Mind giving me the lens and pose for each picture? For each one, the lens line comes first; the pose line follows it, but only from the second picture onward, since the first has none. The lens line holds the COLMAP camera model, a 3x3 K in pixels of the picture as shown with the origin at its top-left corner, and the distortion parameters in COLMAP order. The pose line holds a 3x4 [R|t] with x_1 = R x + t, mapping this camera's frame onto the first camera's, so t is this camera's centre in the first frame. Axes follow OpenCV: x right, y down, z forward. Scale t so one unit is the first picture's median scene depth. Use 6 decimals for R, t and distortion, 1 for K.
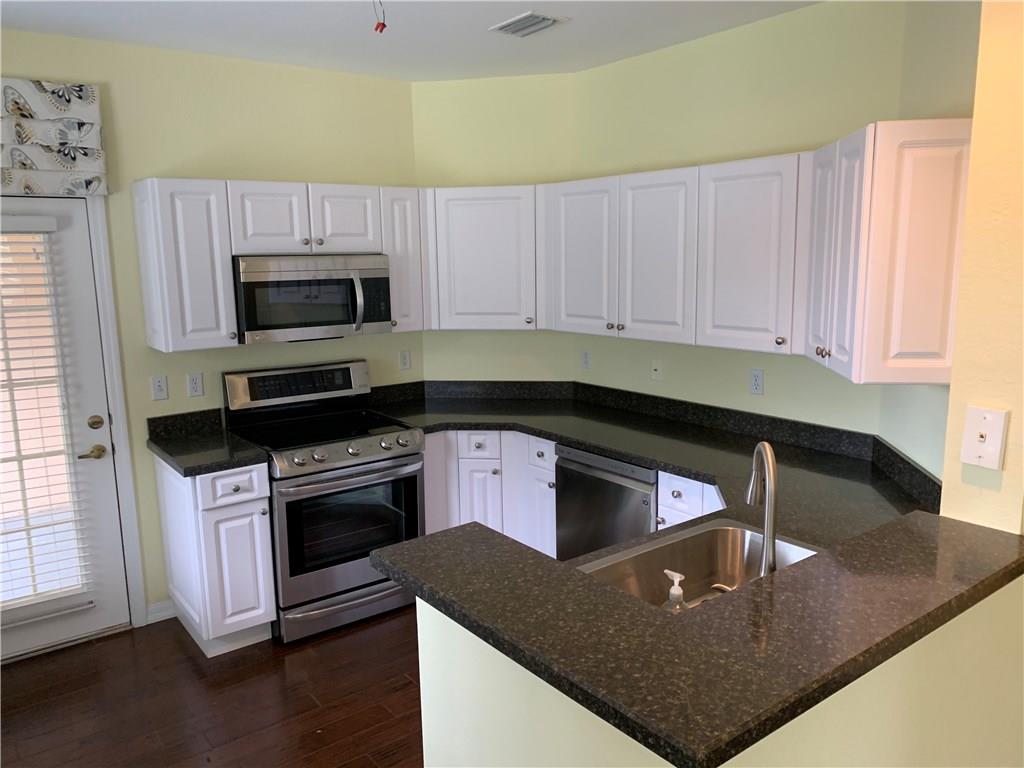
lens RADIAL K [[784.9, 0, 517.0], [0, 784.9, 389.0], [0, 0, 1]] dist [0.032518, -0.033114]
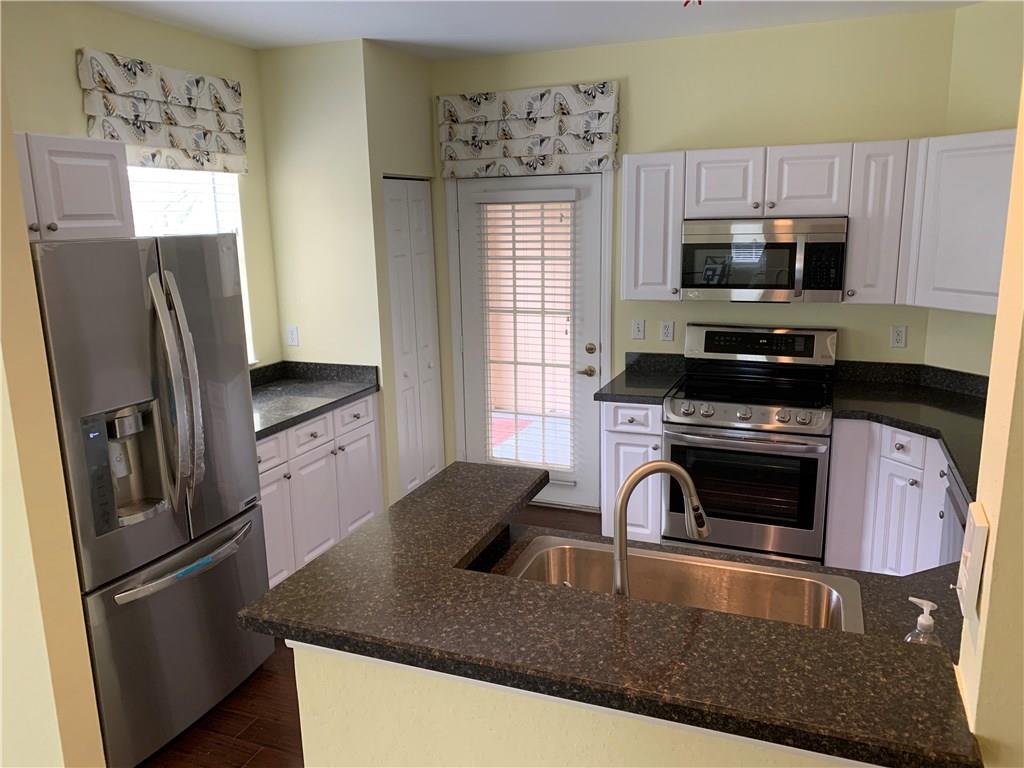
lens RADIAL K [[784.9, 0, 513.6], [0, 784.9, 394.6], [0, 0, 1]] dist [0.032518, -0.033114]
pose [[0.507915, 0.201308, -0.837555, 0.498501], [-0.136917, 0.978815, 0.152230, -0.062643], [0.850456, 0.037356, 0.524717, 0.217205]]
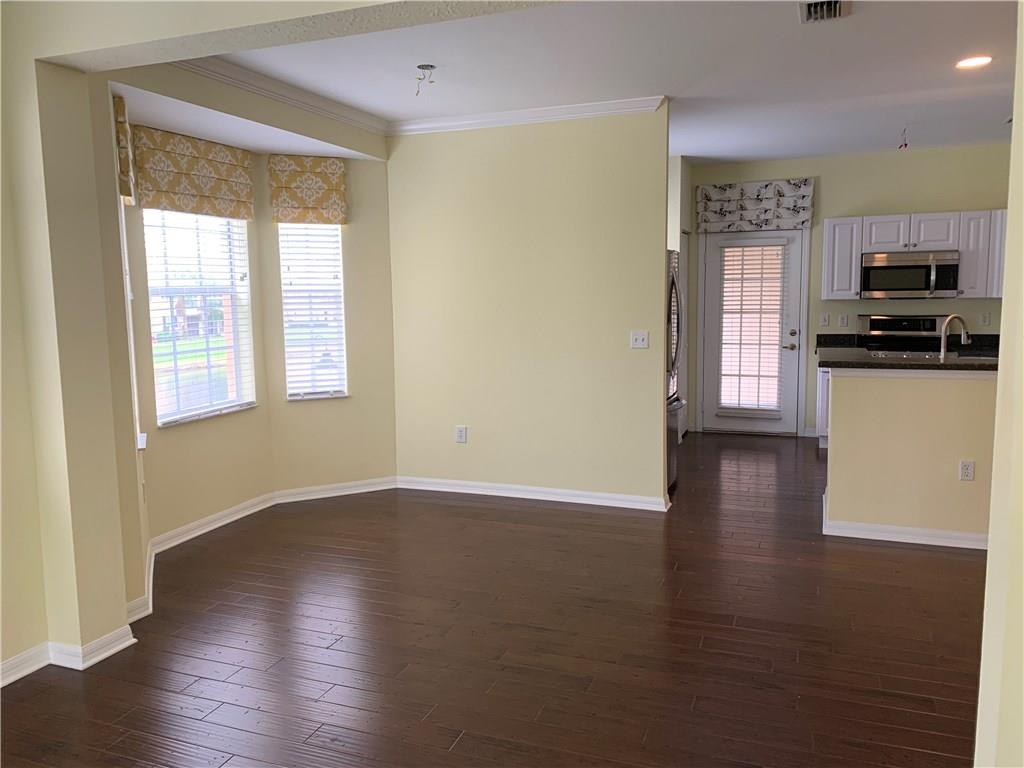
lens RADIAL K [[784.9, 0, 511.6], [0, 784.9, 374.9], [0, 0, 1]] dist [0.032518, -0.033114]
pose [[0.527069, 0.102887, -0.843571, 0.884968], [-0.140868, 0.989489, 0.032669, 0.194103], [0.838066, 0.101613, 0.536023, -0.780633]]
